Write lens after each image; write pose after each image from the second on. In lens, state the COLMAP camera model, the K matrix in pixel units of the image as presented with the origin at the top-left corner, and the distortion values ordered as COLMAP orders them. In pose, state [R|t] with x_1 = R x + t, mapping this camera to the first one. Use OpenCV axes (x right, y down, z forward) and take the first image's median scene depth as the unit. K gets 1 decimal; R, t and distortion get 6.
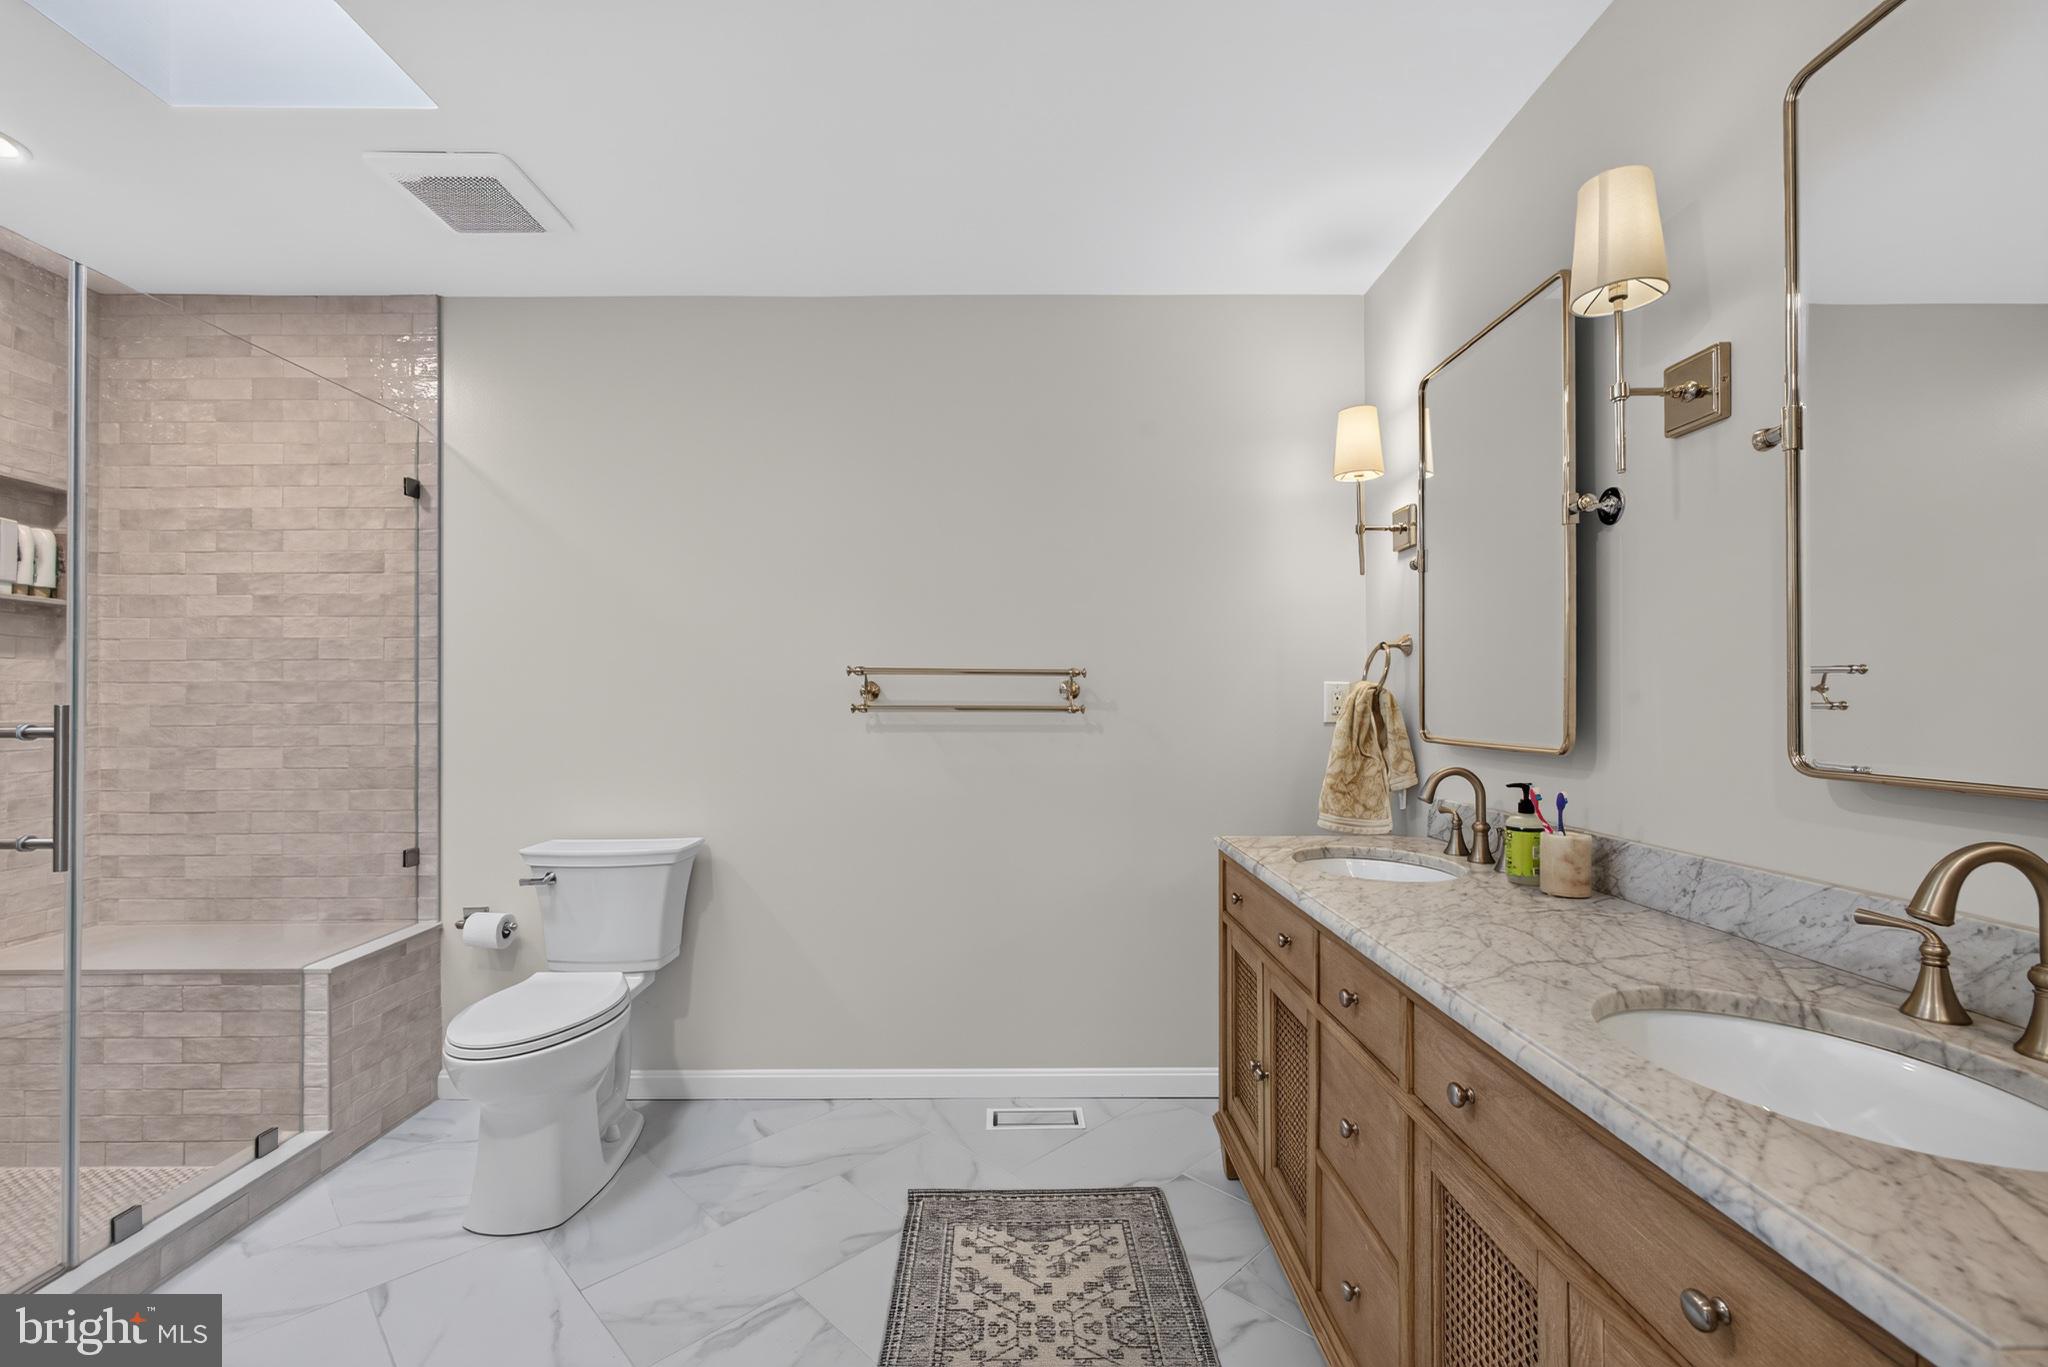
lens RADIAL K [[878.3, 0, 1020.2], [0, 878.3, 689.0], [0, 0, 1]] dist [0.000389, 0.000451]
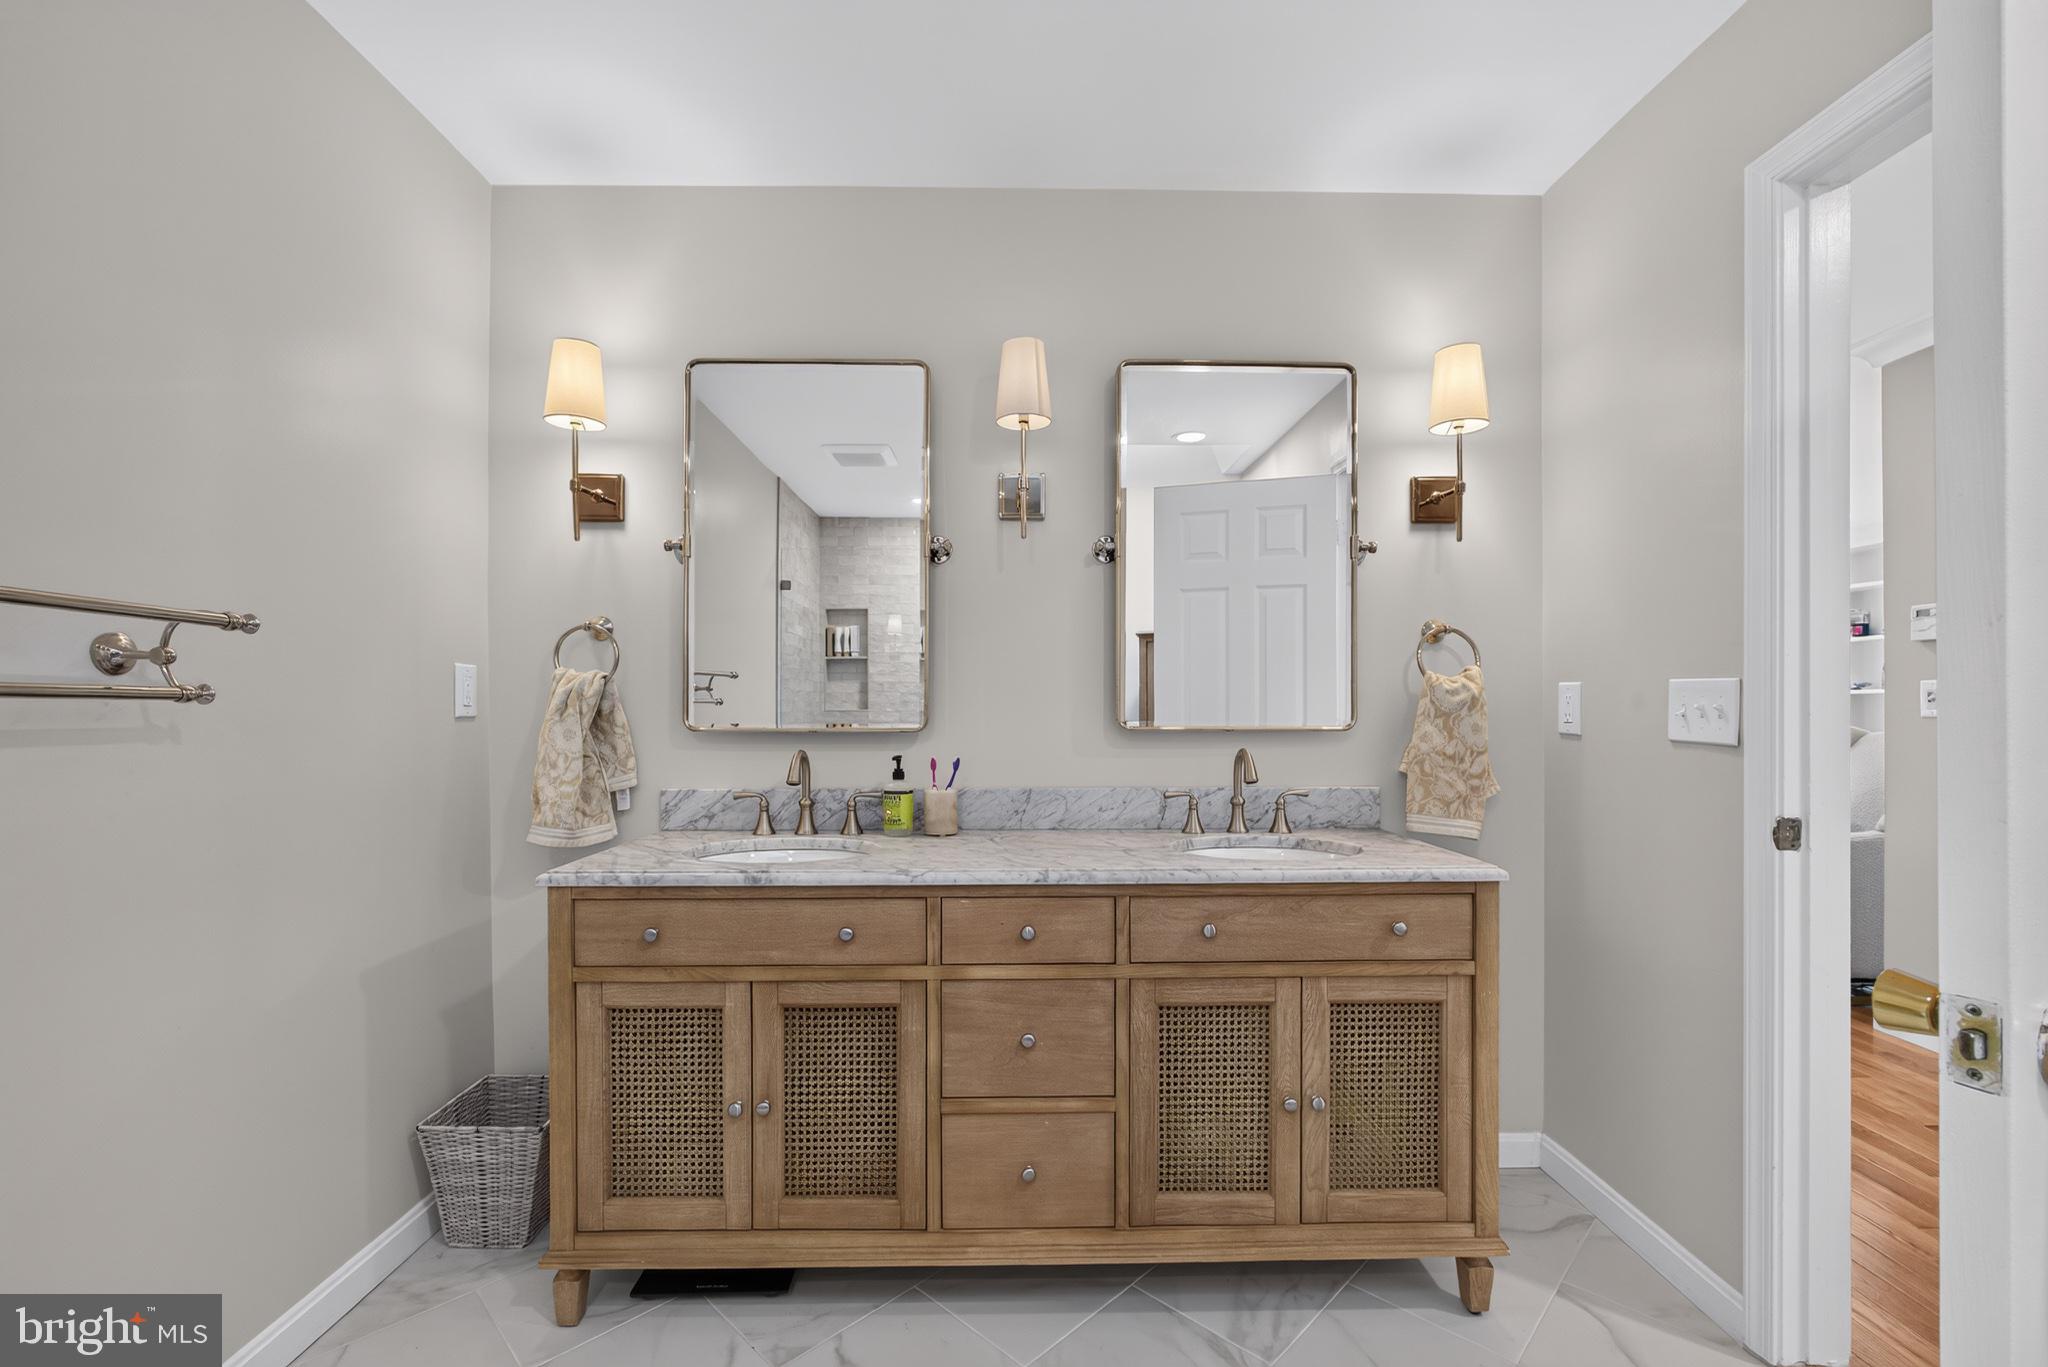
lens RADIAL K [[878.3, 0, 1022.4], [0, 878.3, 704.6], [0, 0, 1]] dist [0.000389, 0.000451]
pose [[-0.008159, 0.006851, 0.999943, -0.632521], [-0.013876, 0.999879, -0.006964, 0.037824], [-0.999870, -0.013932, -0.008062, 0.776742]]
